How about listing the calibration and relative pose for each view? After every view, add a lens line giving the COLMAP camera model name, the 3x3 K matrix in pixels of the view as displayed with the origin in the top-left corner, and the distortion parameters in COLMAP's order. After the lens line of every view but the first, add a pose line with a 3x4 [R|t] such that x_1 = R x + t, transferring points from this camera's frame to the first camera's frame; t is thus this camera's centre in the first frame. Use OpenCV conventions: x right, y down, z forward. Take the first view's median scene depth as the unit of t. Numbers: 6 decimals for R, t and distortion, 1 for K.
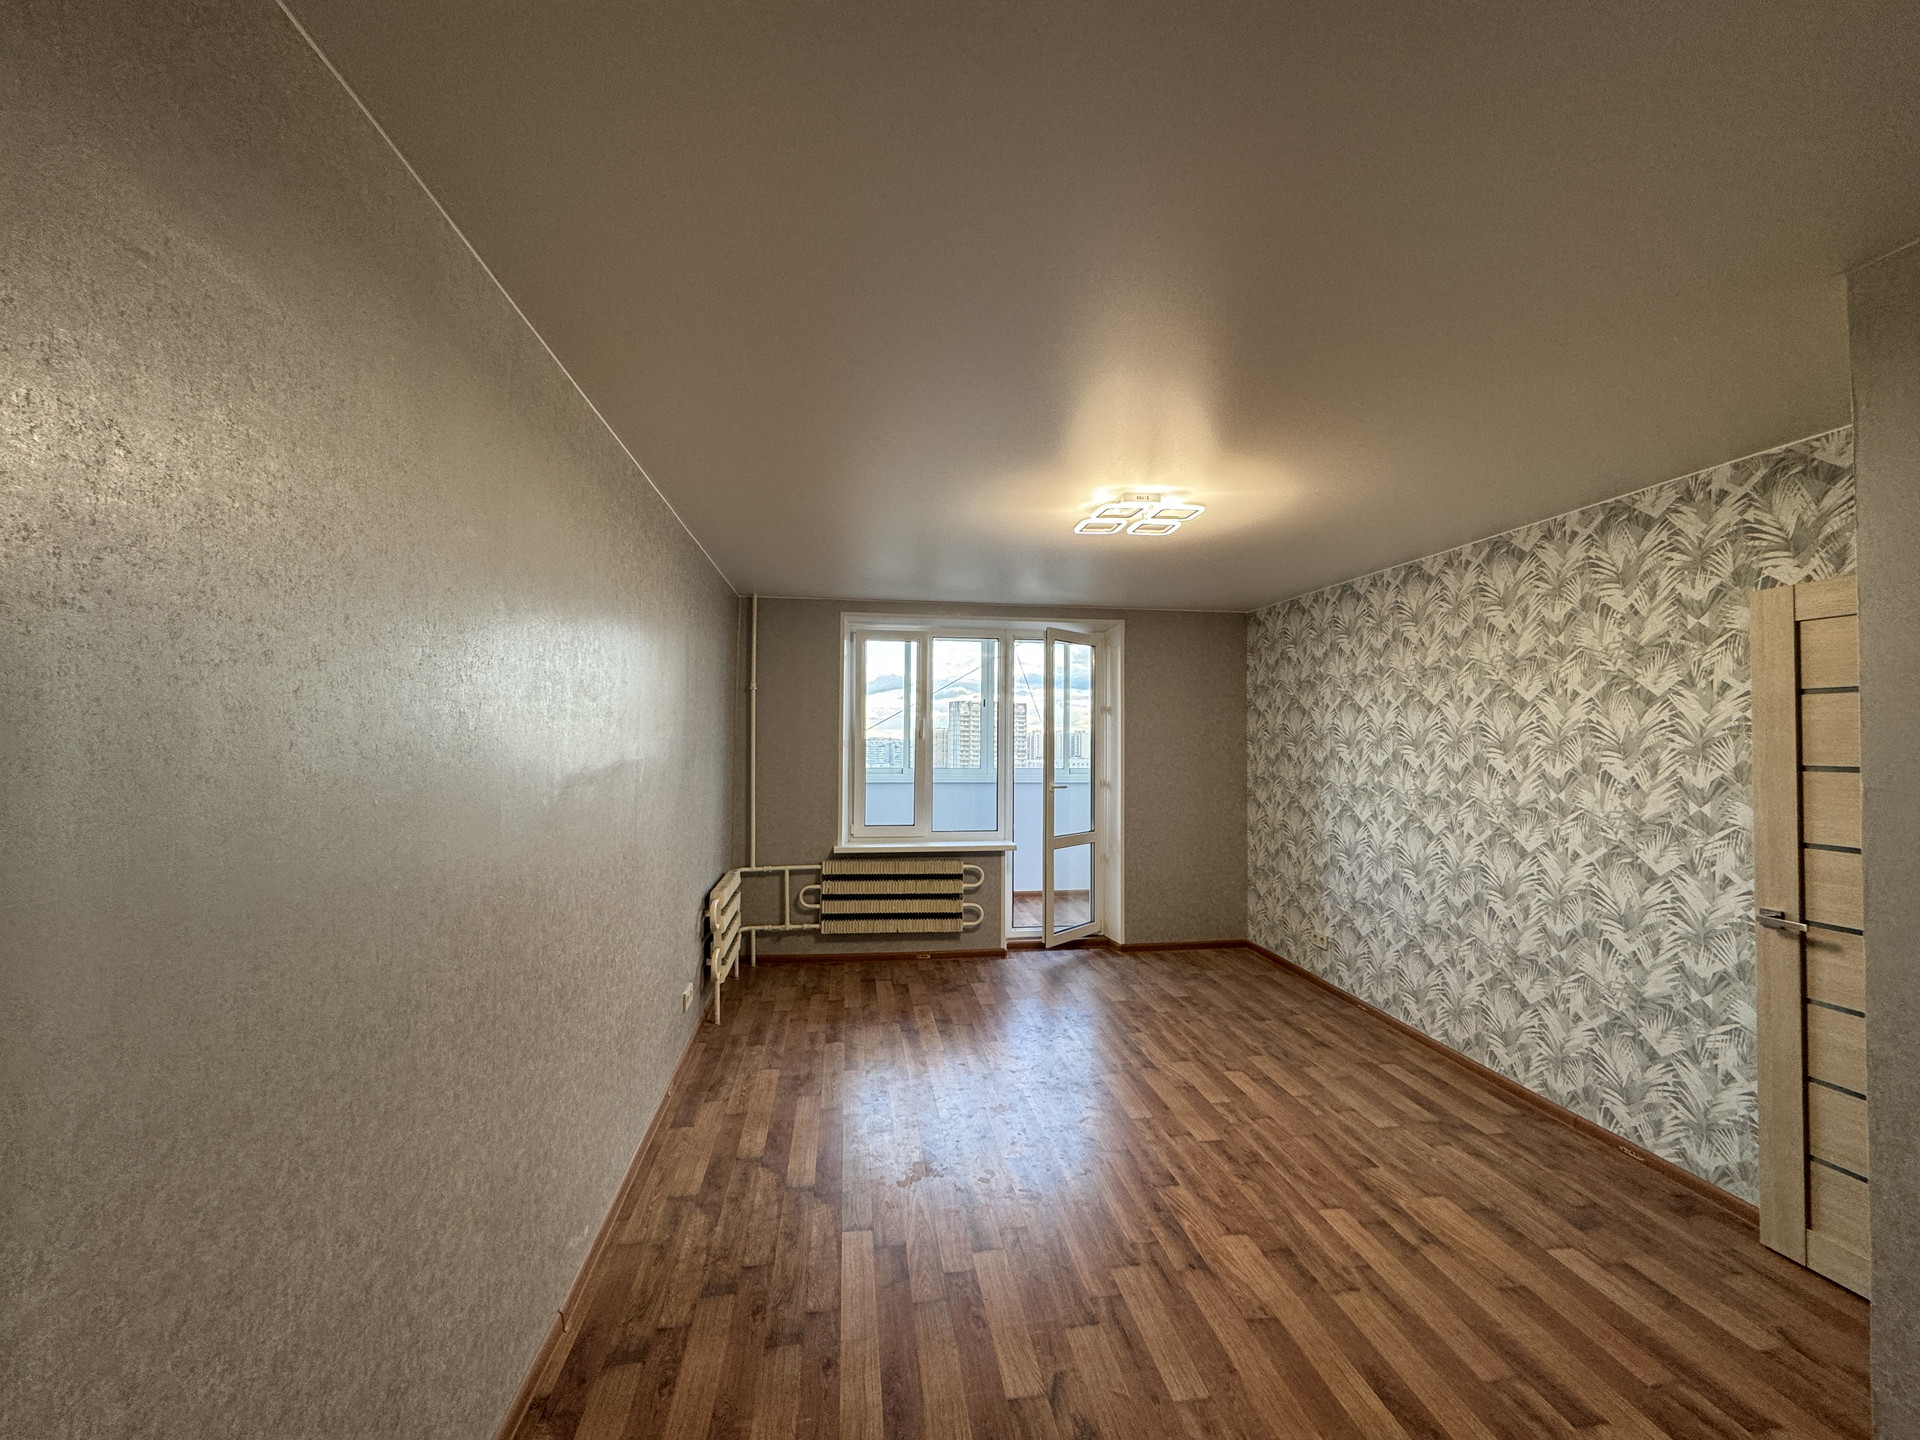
lens RADIAL K [[767.1, 0, 960.3], [0, 767.1, 718.0], [0, 0, 1]] dist [-0.000847, -0.000027]
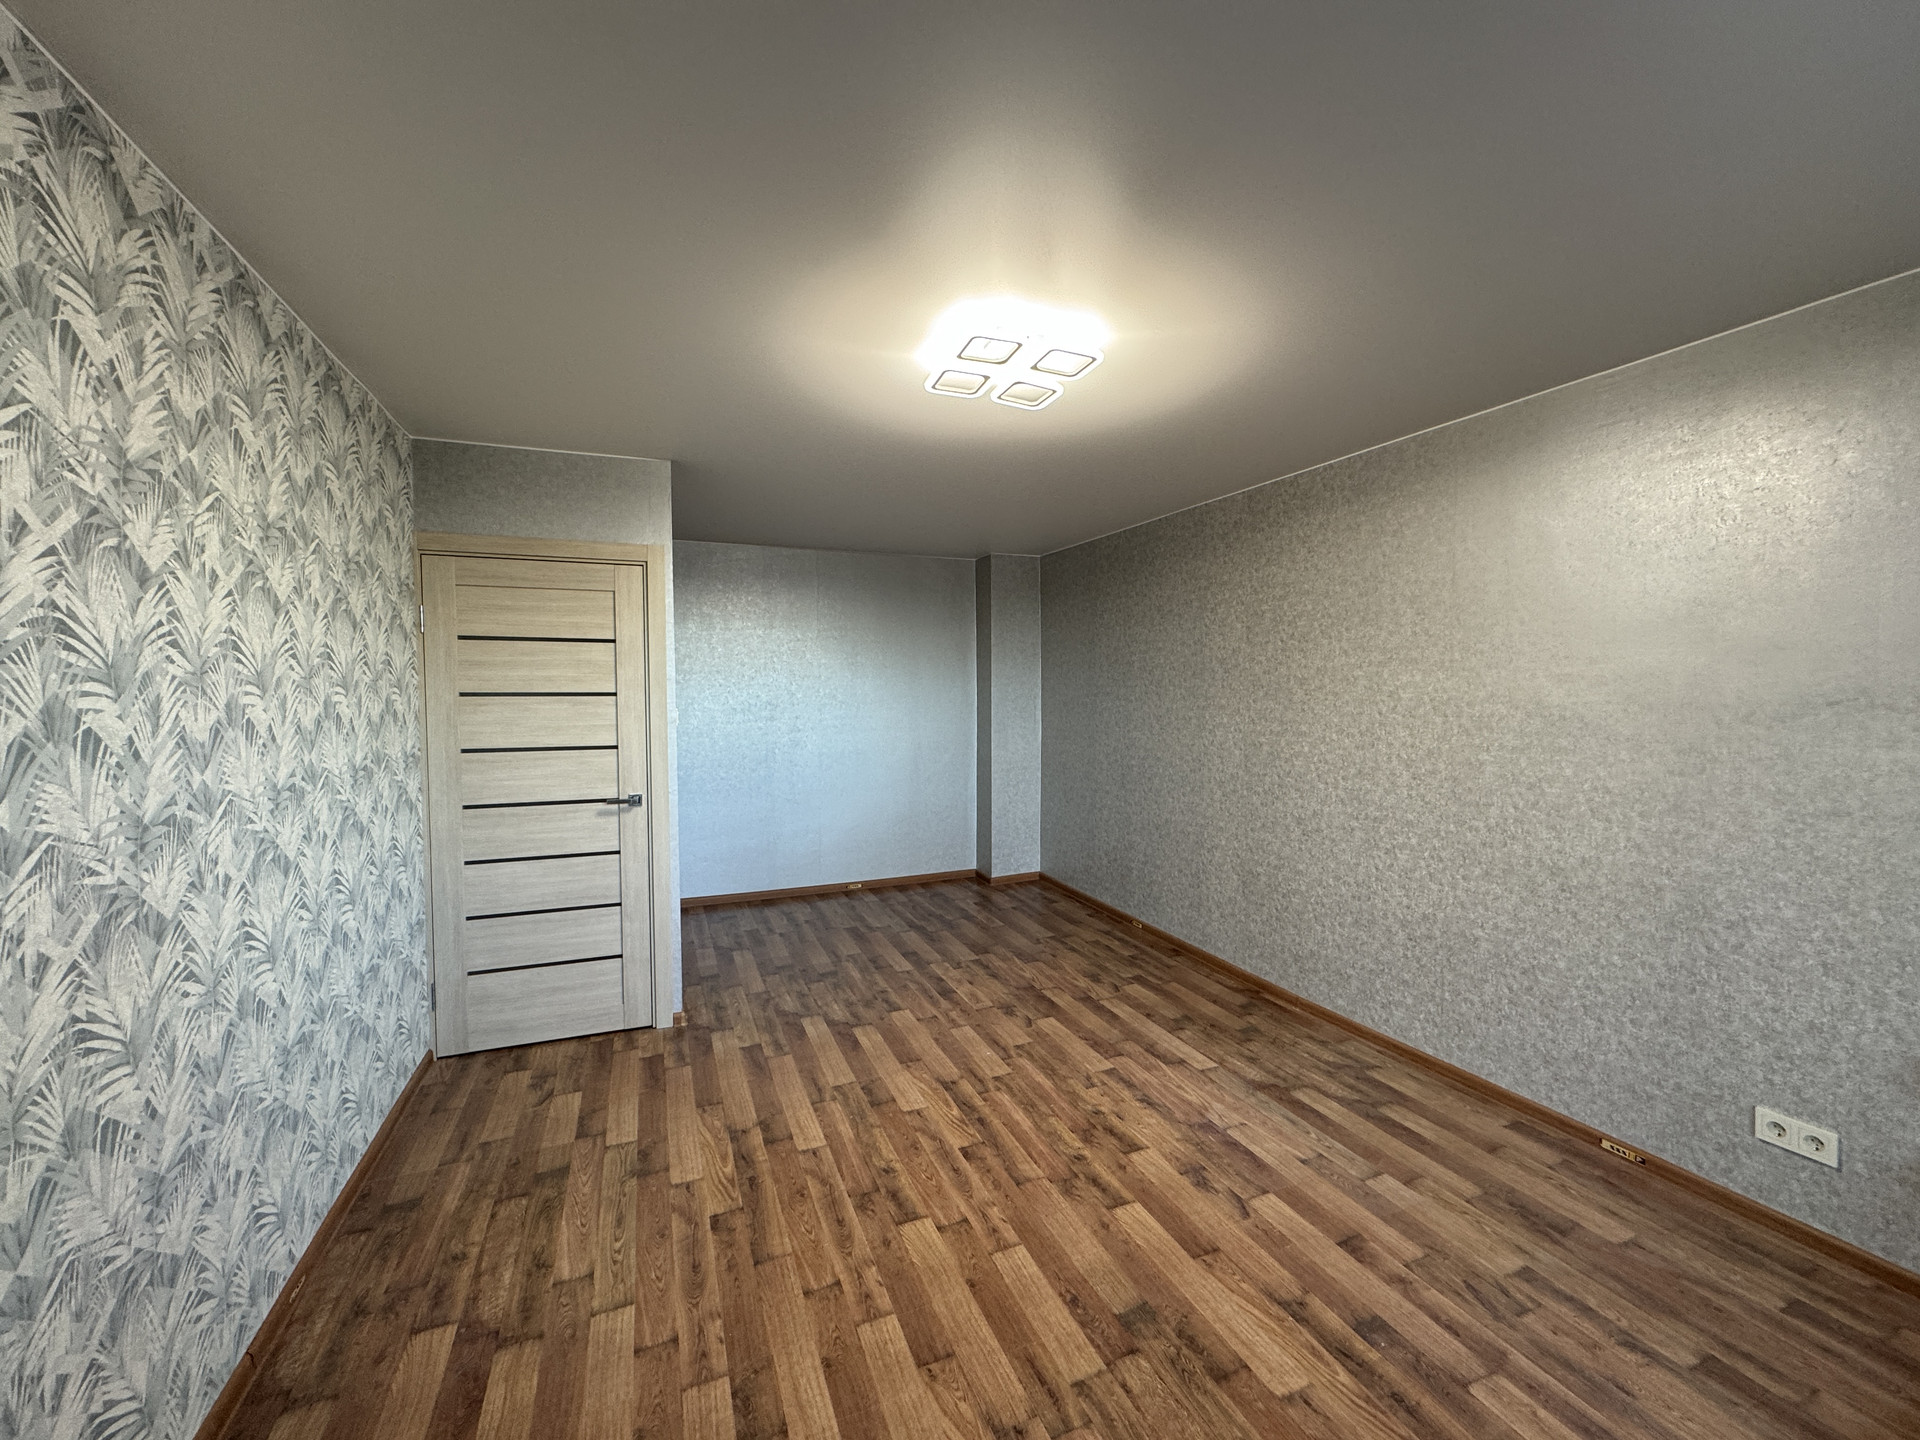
lens RADIAL K [[767.1, 0, 960.4], [0, 767.1, 716.0], [0, 0, 1]] dist [-0.000847, -0.000027]
pose [[-0.969855, 0.005282, -0.243627, 0.532401], [0.001996, 0.999904, 0.013734, 0.070090], [0.243676, 0.012833, -0.969772, 1.988071]]
